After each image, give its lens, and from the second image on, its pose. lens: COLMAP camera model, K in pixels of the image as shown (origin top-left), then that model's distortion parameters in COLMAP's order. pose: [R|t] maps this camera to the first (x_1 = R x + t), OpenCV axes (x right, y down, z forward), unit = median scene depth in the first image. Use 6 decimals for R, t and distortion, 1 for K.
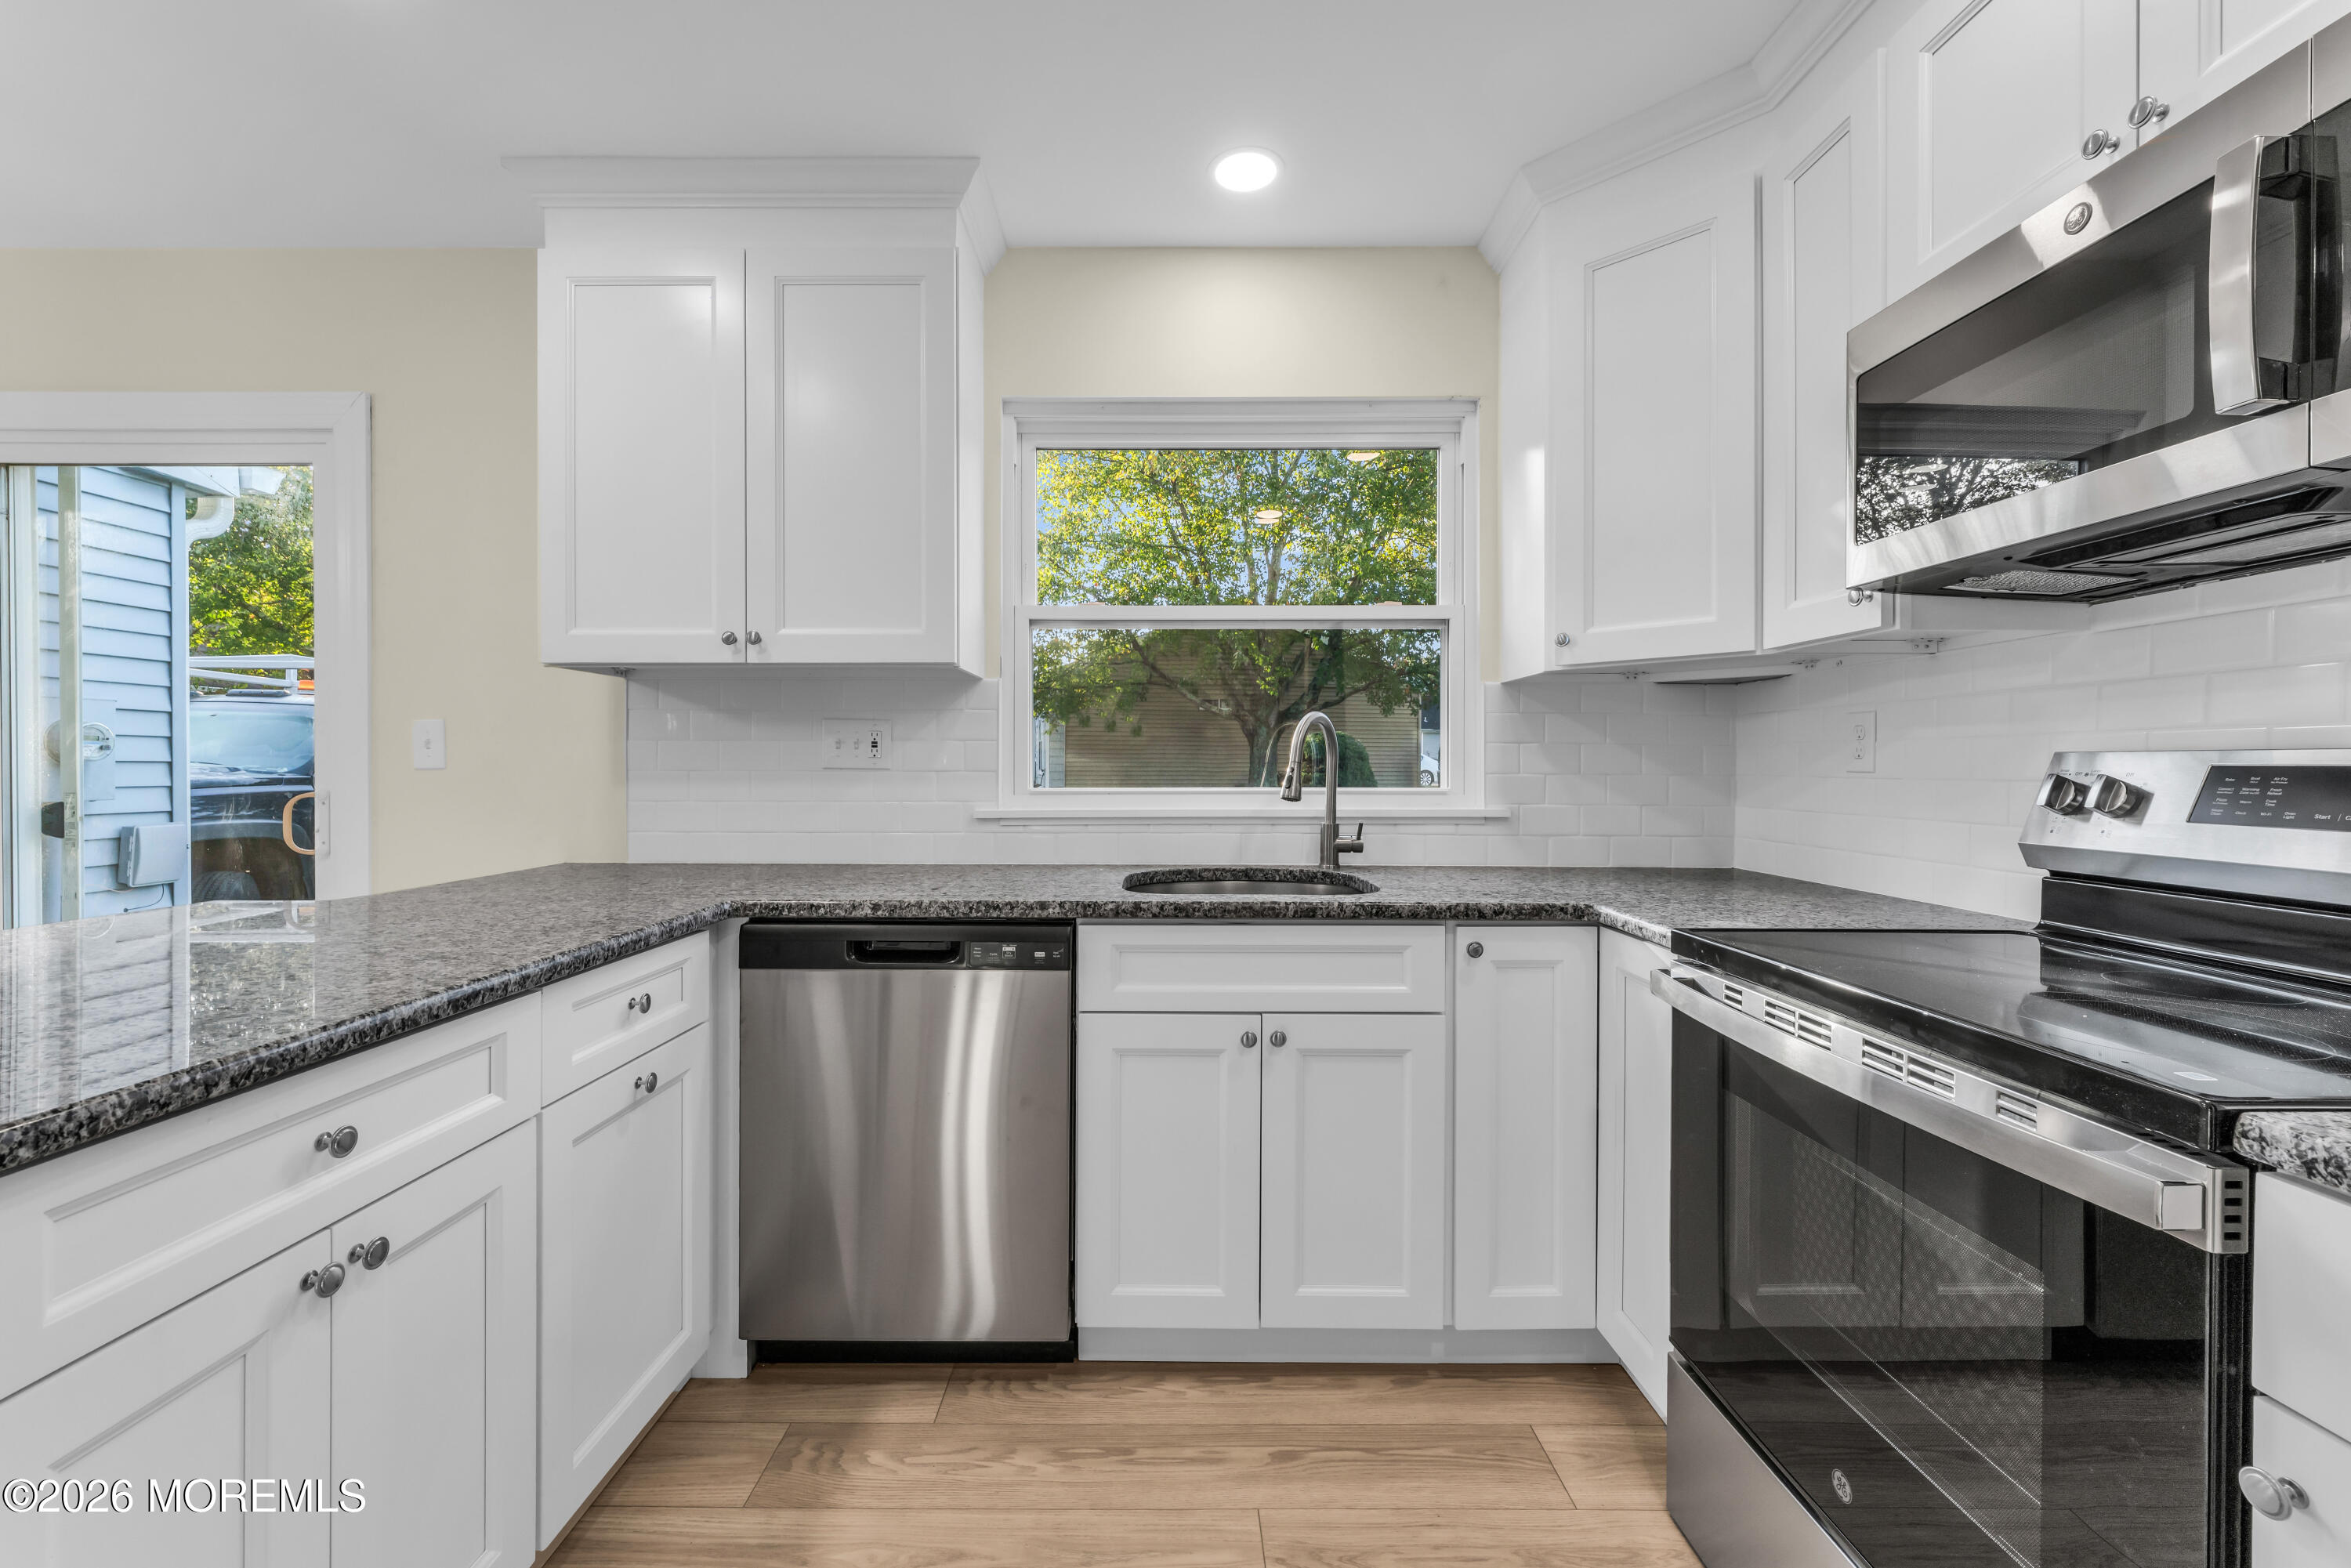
lens RADIAL K [[955.0, 0, 1173.3], [0, 955.0, 769.2], [0, 0, 1]] dist [0.001033, 0.001201]
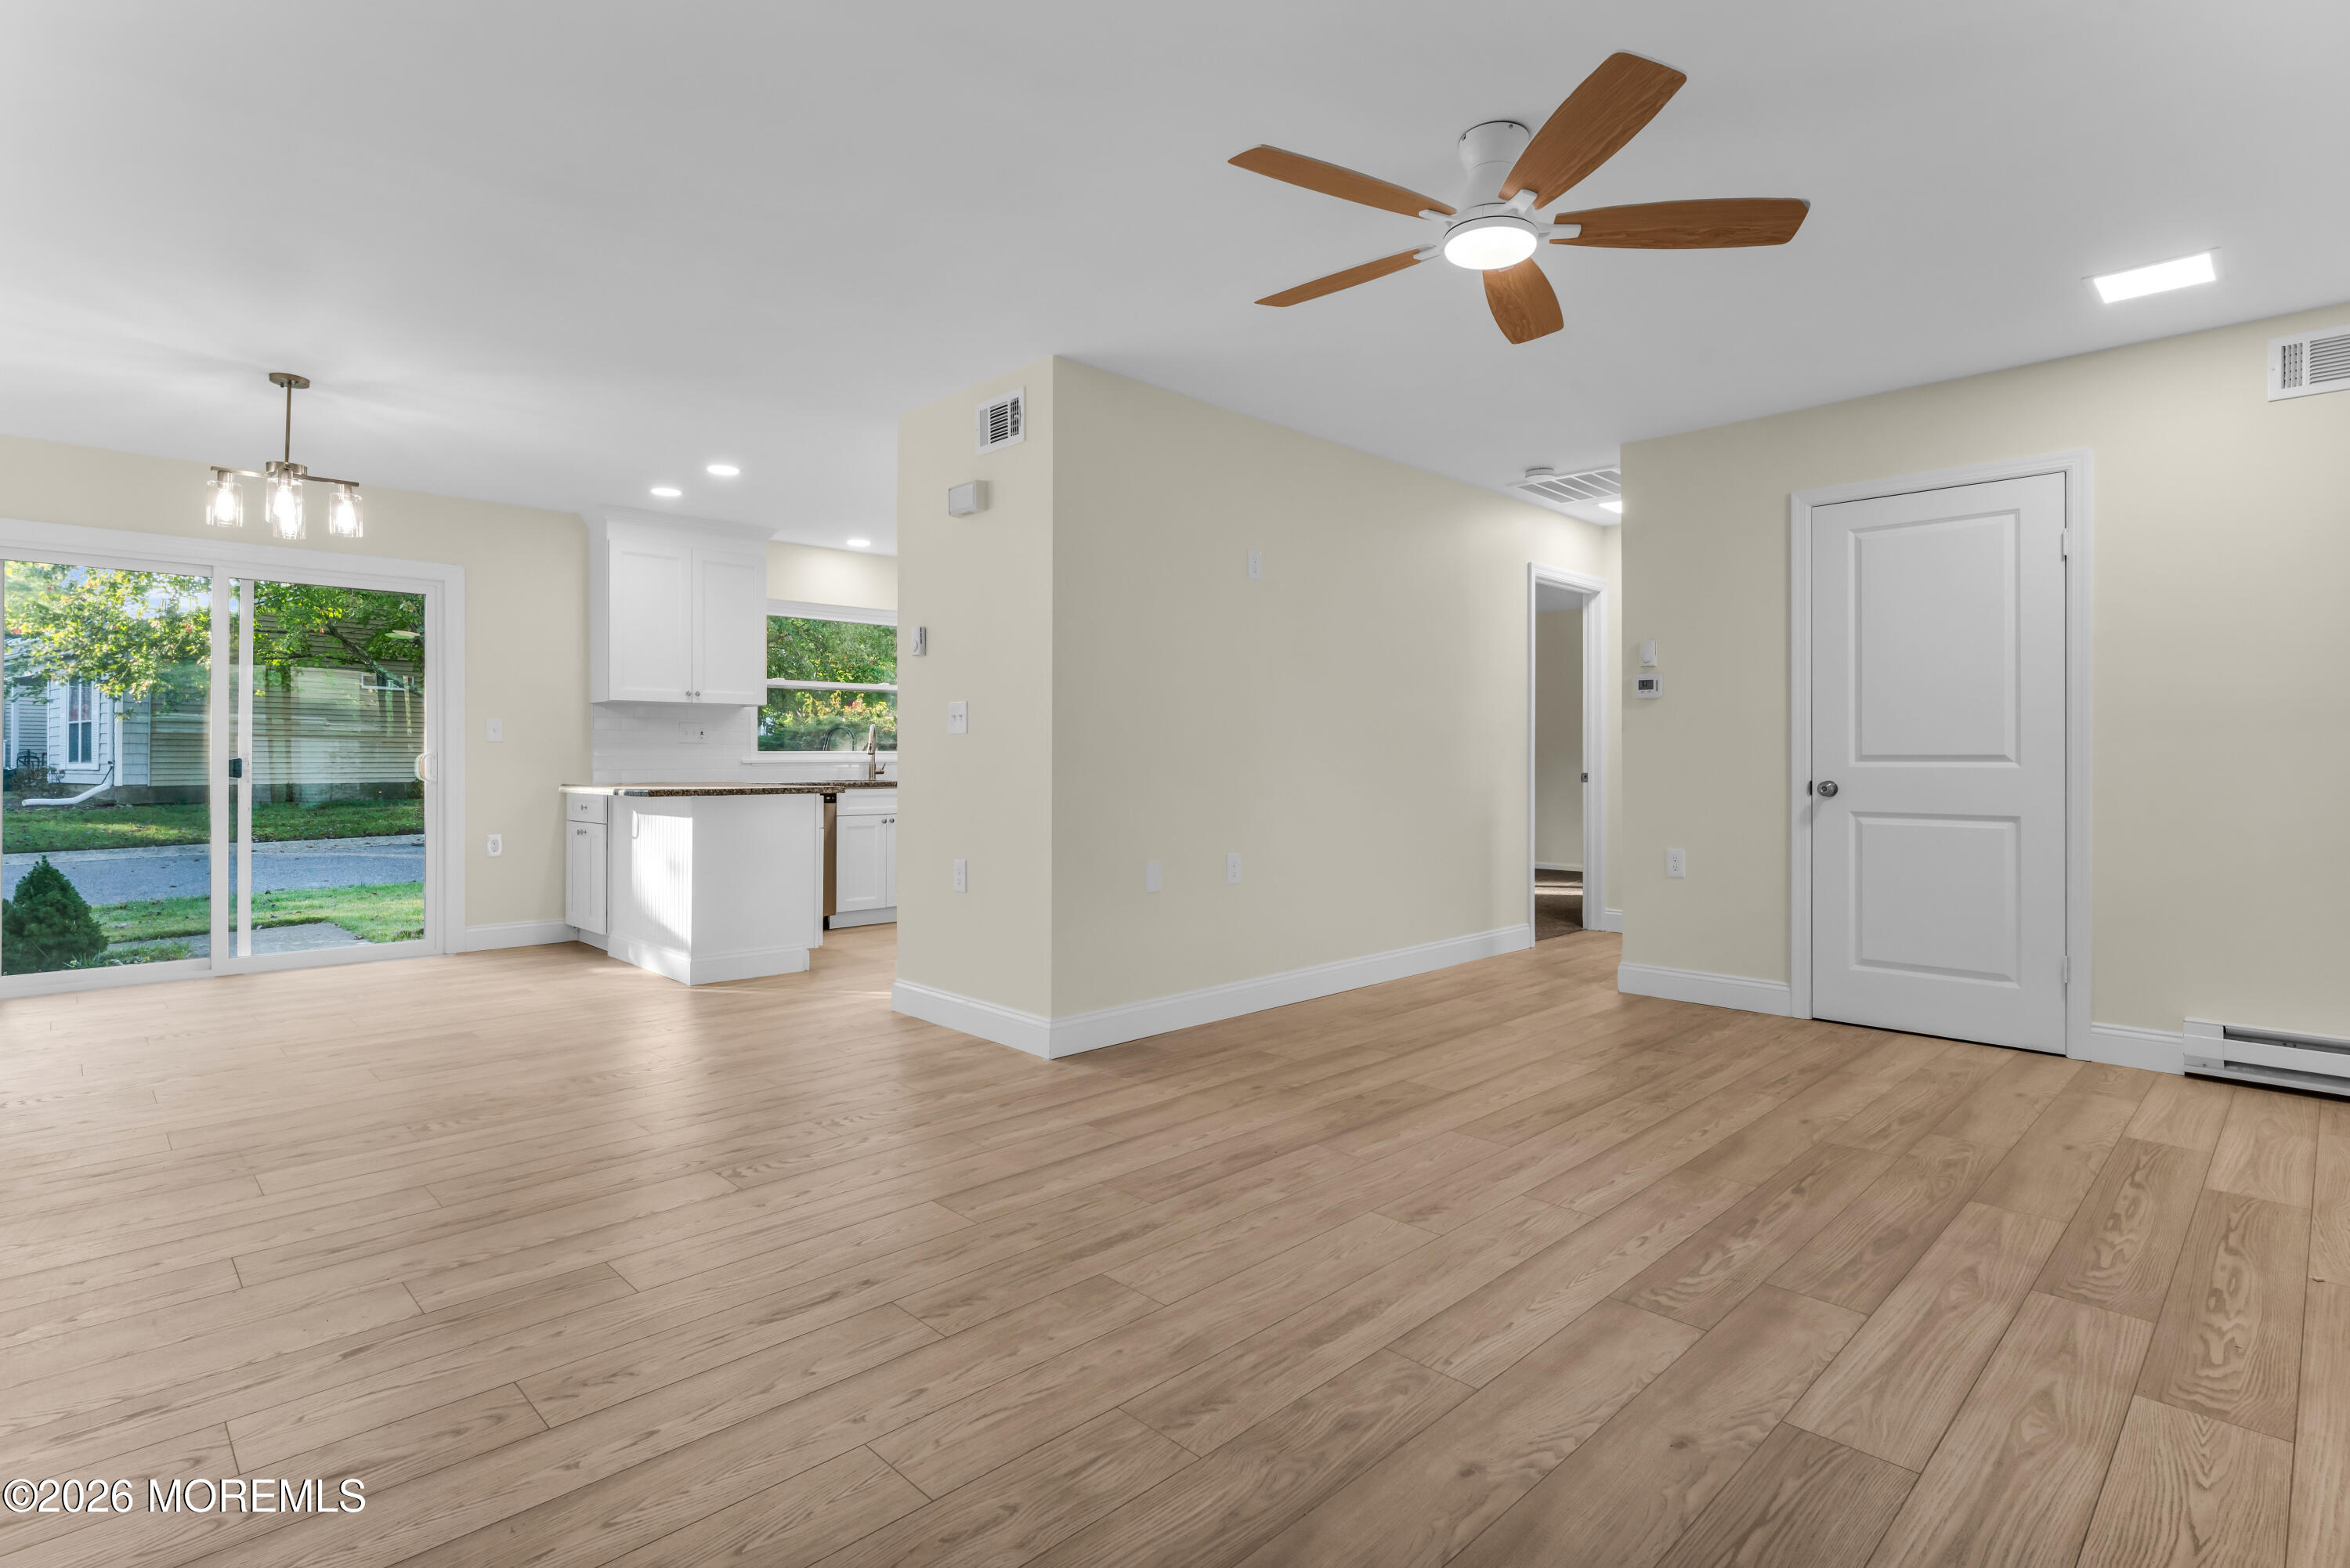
lens RADIAL K [[1152.1, 0, 1163.5], [0, 1152.1, 757.1], [0, 0, 1]] dist [-0.004816, 0.000975]
pose [[0.722019, -0.000884, 0.691873, -2.026090], [0.006230, 0.999967, -0.005224, 0.077872], [-0.691845, 0.008082, 0.722001, -2.634416]]
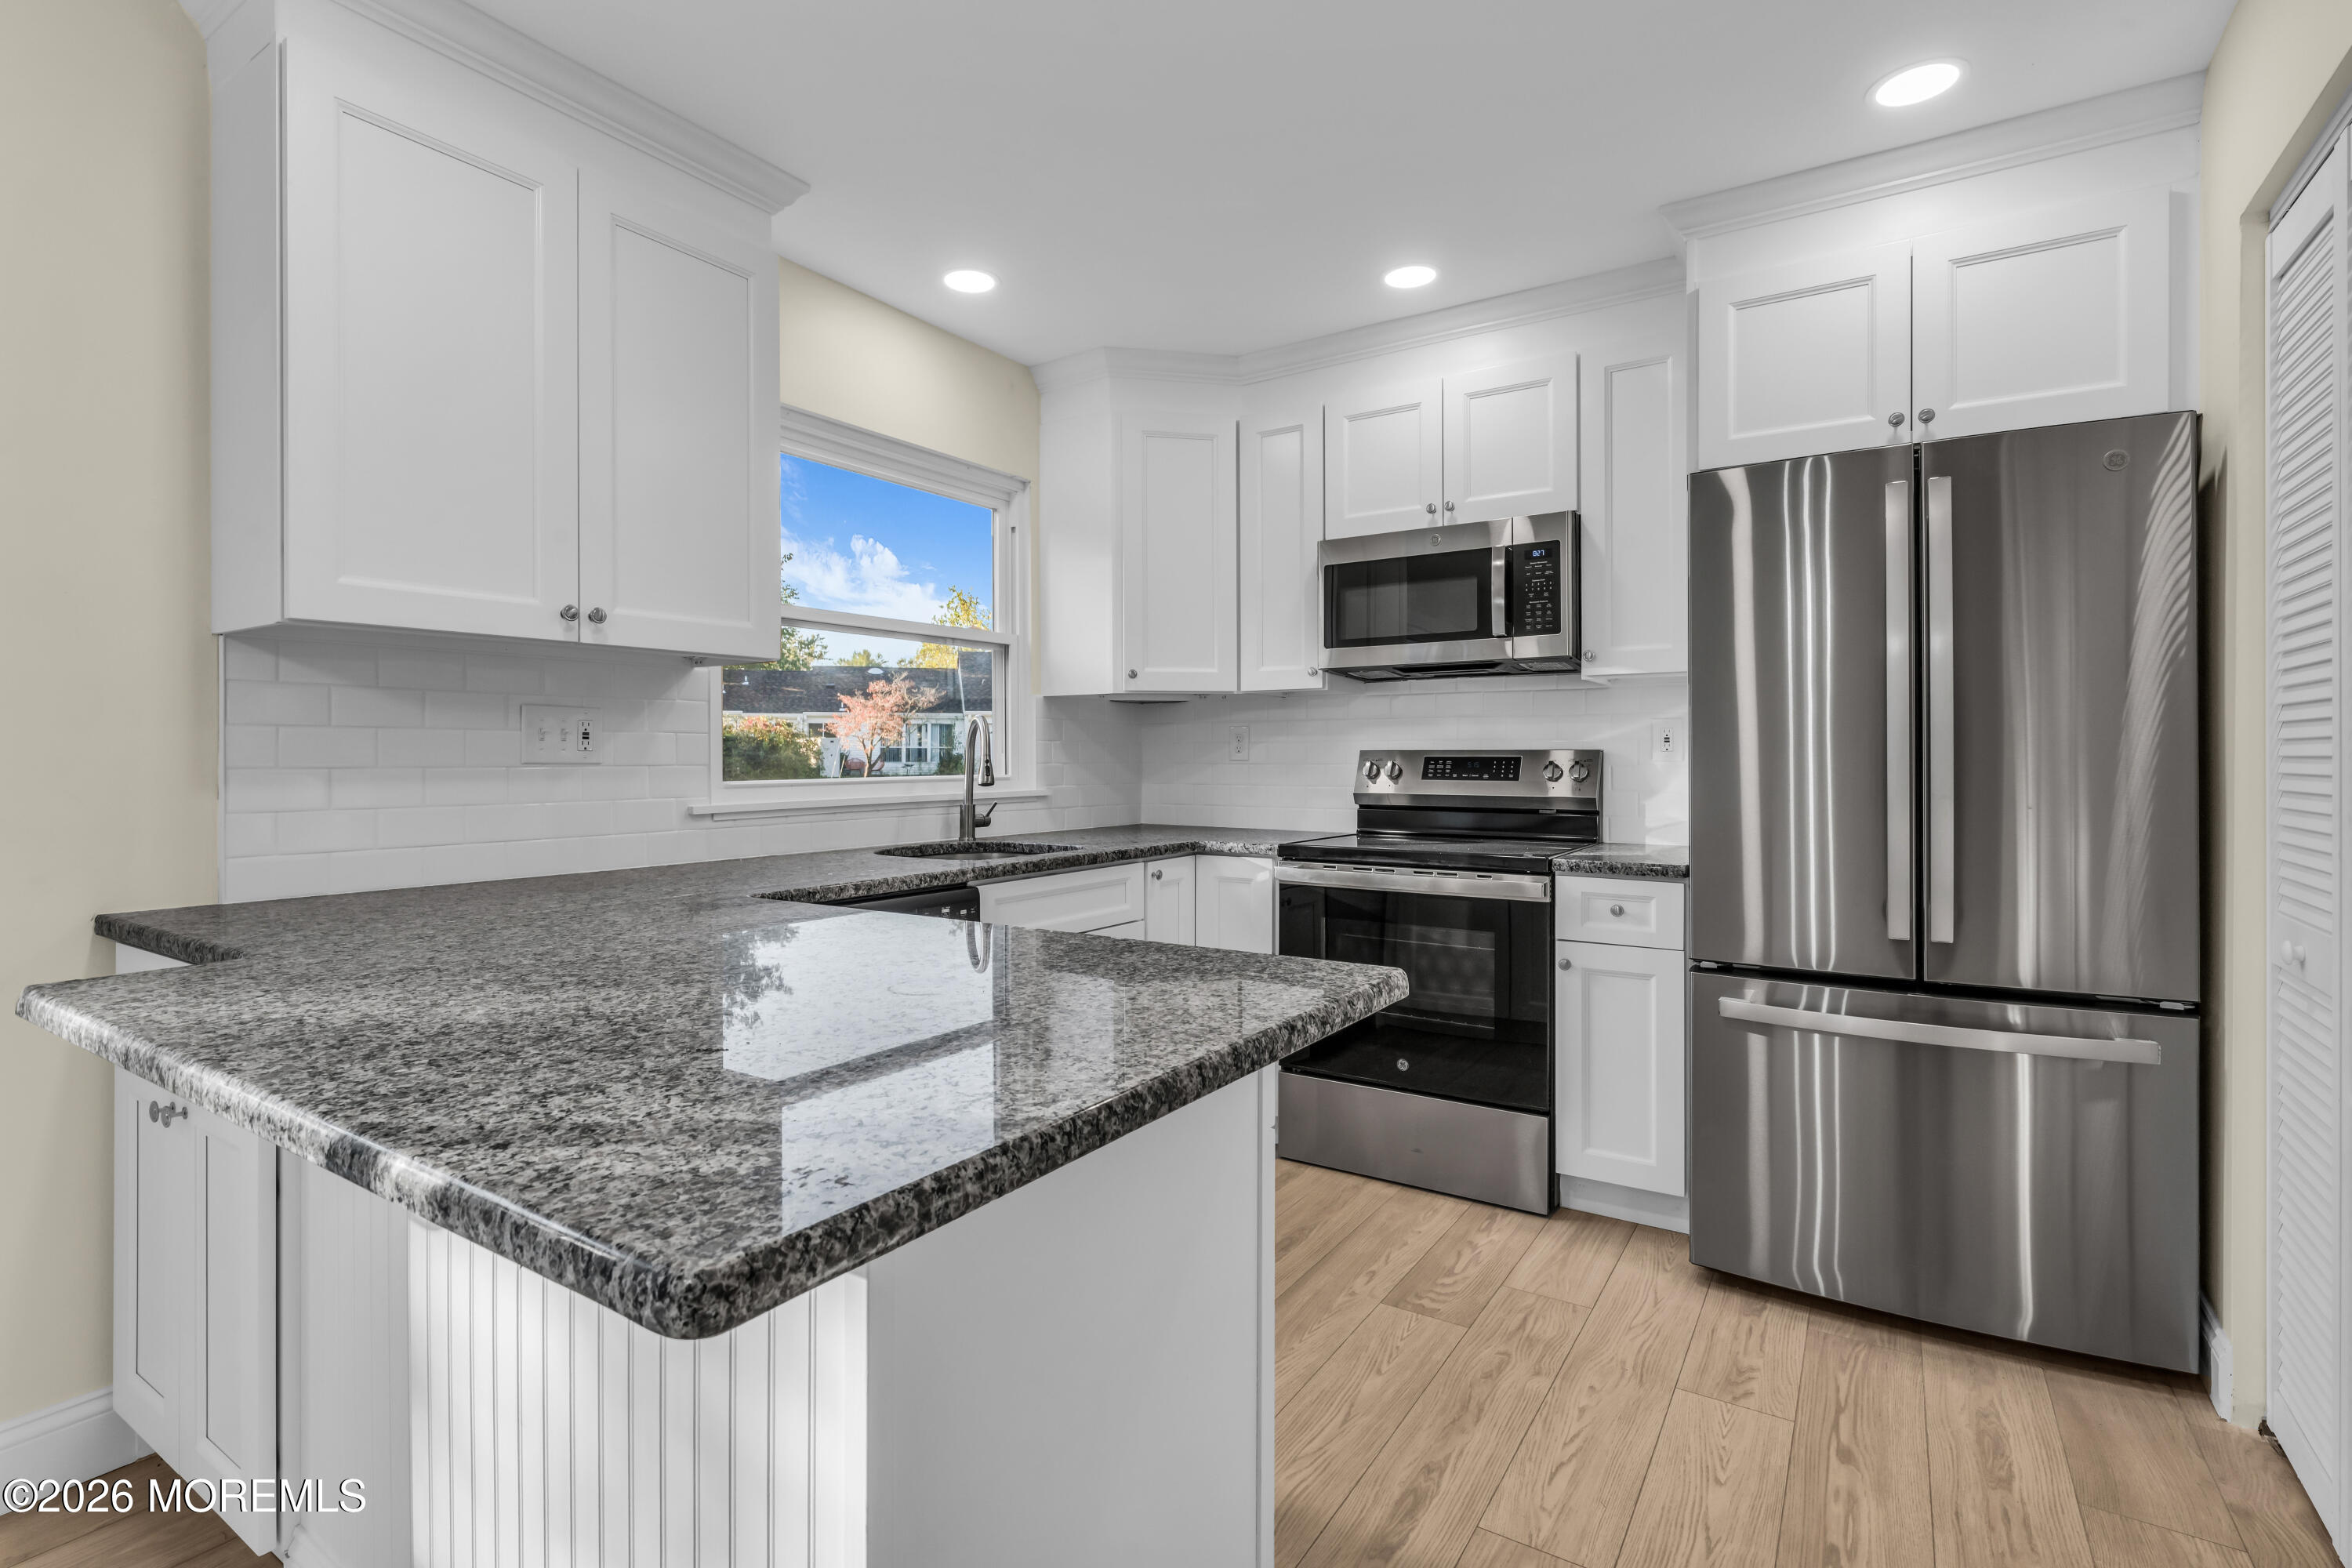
lens RADIAL K [[1093.7, 0, 1162.4], [0, 1093.7, 758.9], [0, 0, 1]] dist [-0.007002, 0.000270]
pose [[0.549041, -0.005441, 0.835777, -1.159521], [0.006378, 0.999977, 0.002320, -0.004670], [-0.835771, 0.004057, 0.549064, 0.012282]]
